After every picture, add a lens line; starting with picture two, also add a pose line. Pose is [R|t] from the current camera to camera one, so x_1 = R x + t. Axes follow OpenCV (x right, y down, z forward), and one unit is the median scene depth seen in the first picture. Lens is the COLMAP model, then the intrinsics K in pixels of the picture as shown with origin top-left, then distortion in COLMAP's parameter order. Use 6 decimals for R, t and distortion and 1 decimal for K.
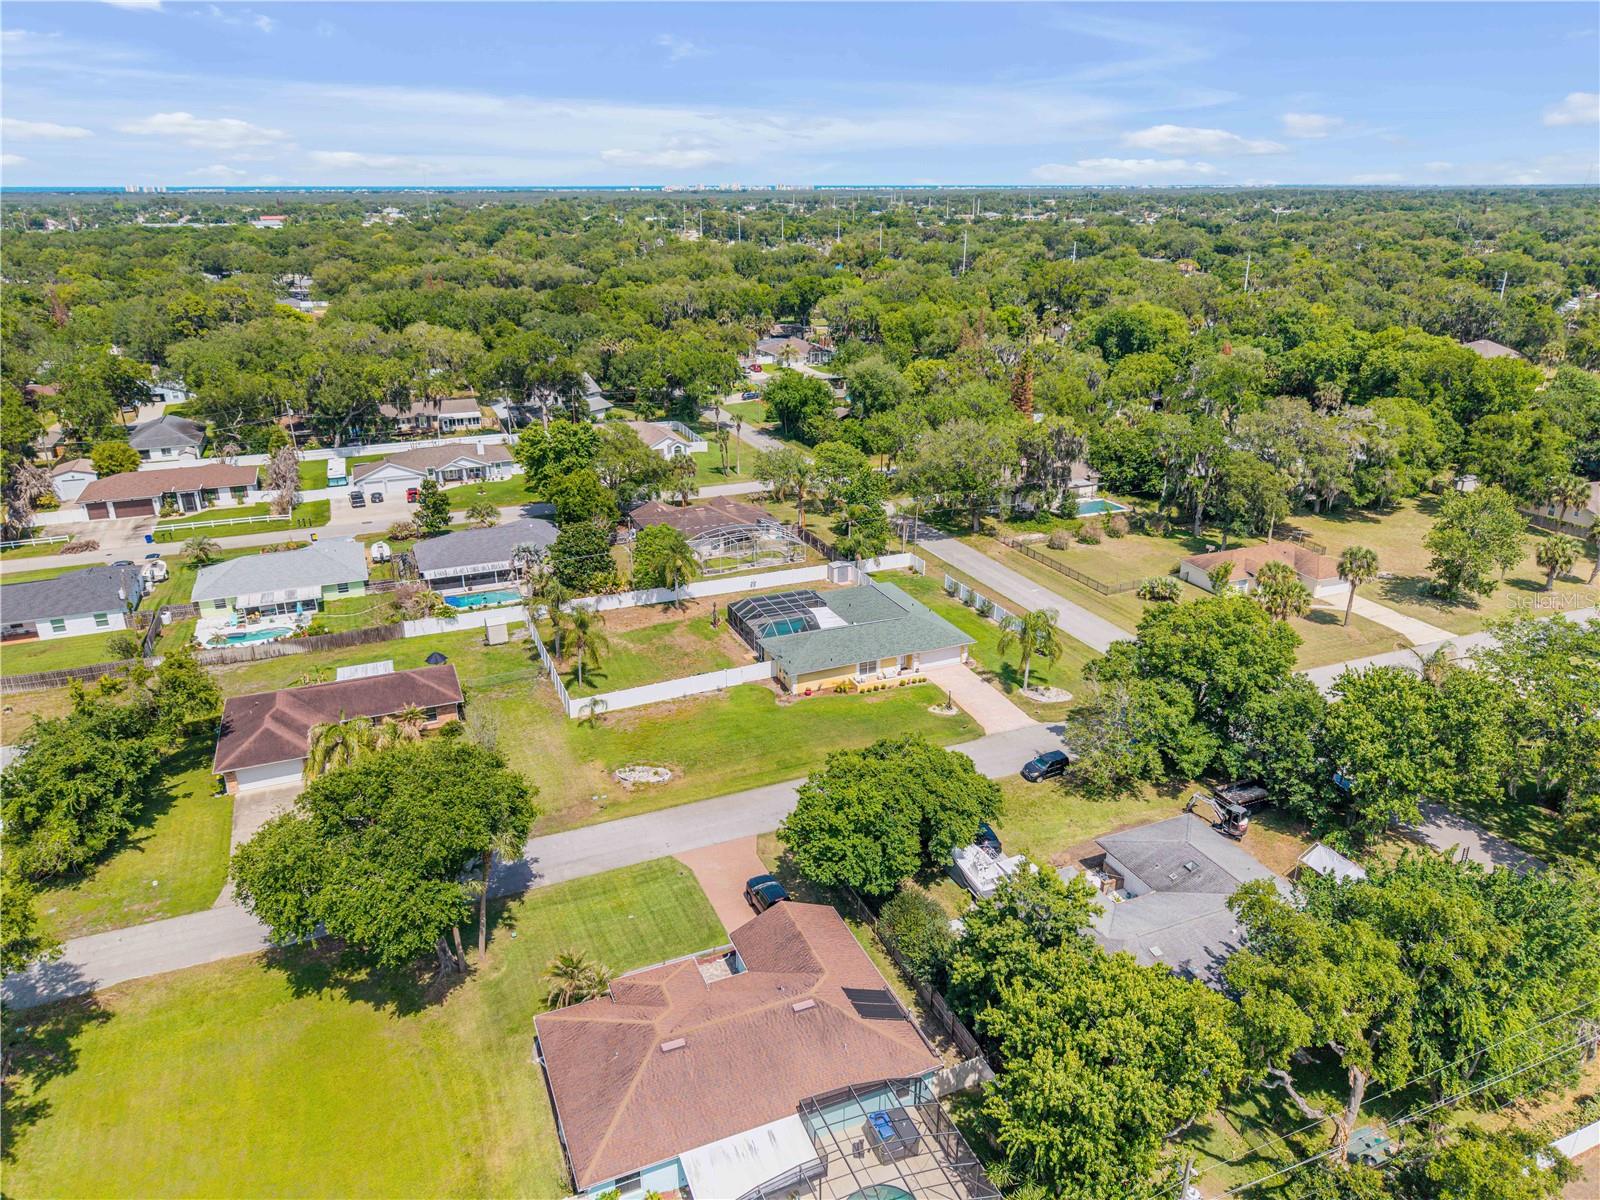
lens RADIAL K [[1077.6, 0, 812.9], [0, 1077.6, 646.6], [0, 0, 1]] dist [0.034189, -0.002652]
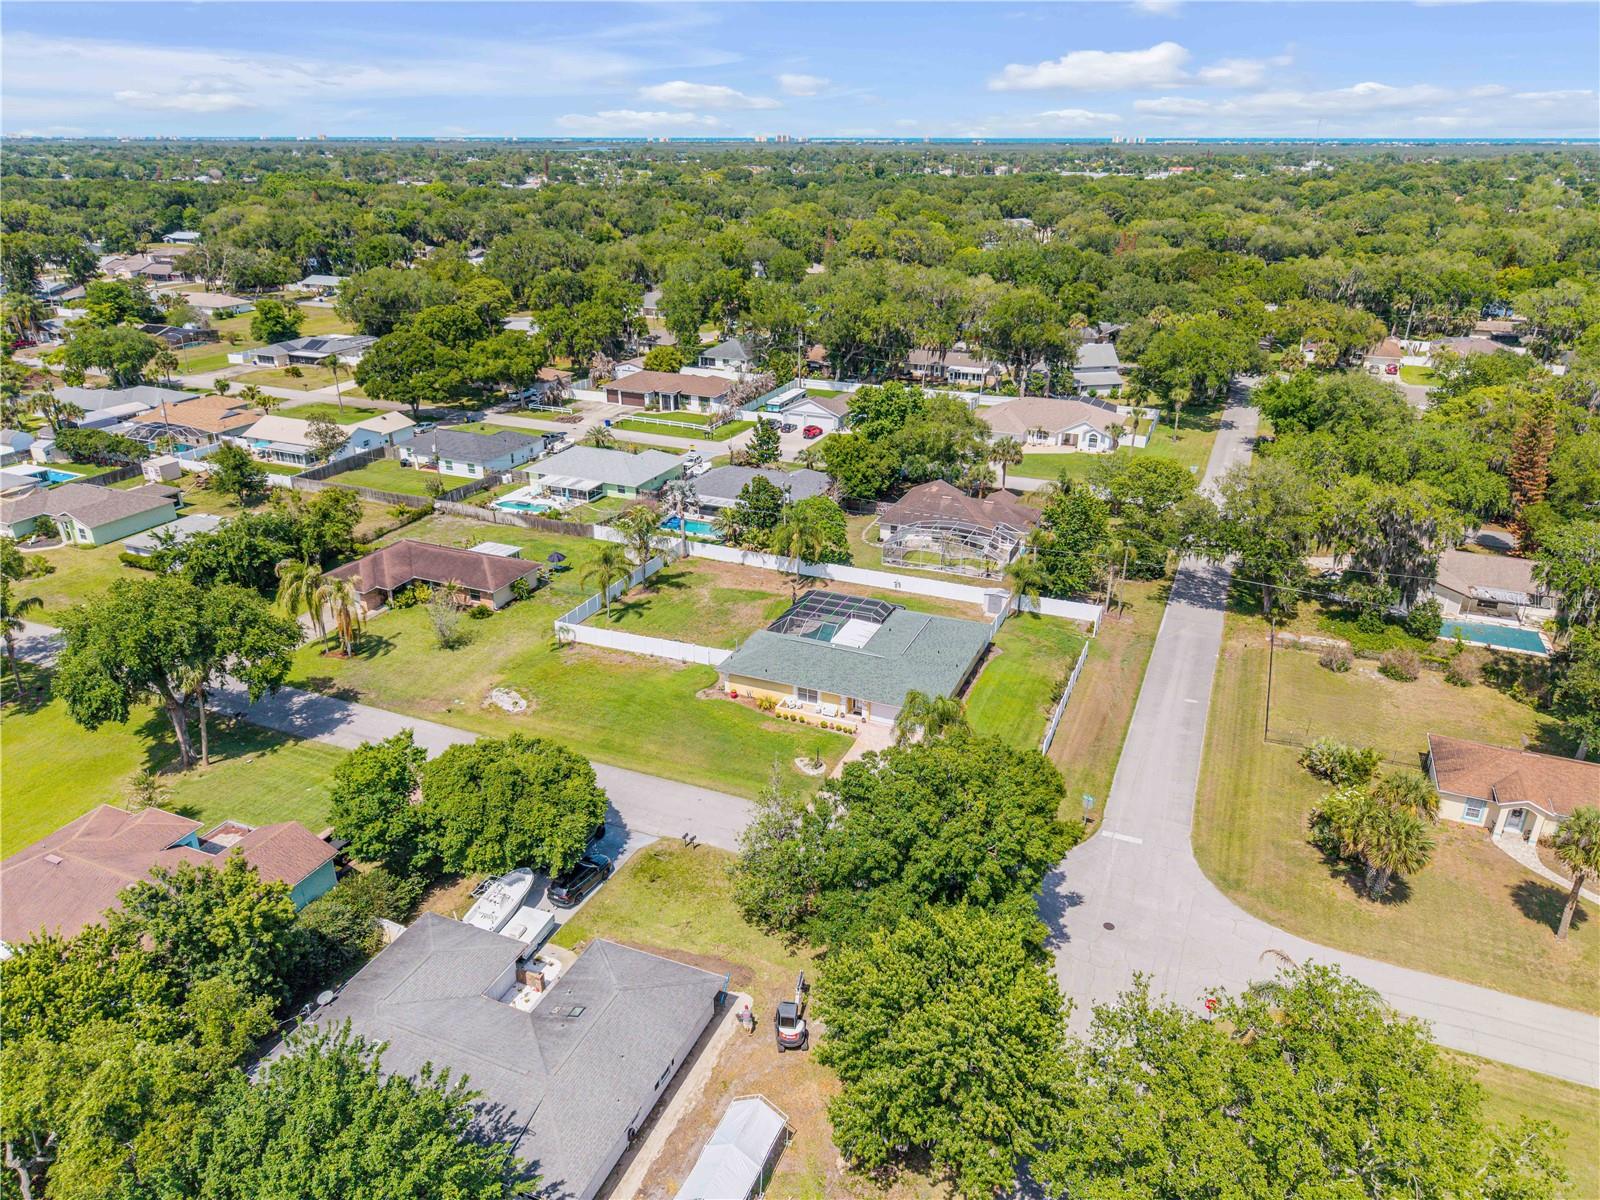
lens RADIAL K [[1070.5, 0, 832.1], [0, 1070.5, 633.9], [0, 0, 1]] dist [0.103414, 0.000003]
pose [[0.705899, 0.309573, -0.637080, 0.509289], [-0.293010, 0.946493, 0.135262, -0.127704], [0.644865, 0.091190, 0.758837, 0.270335]]
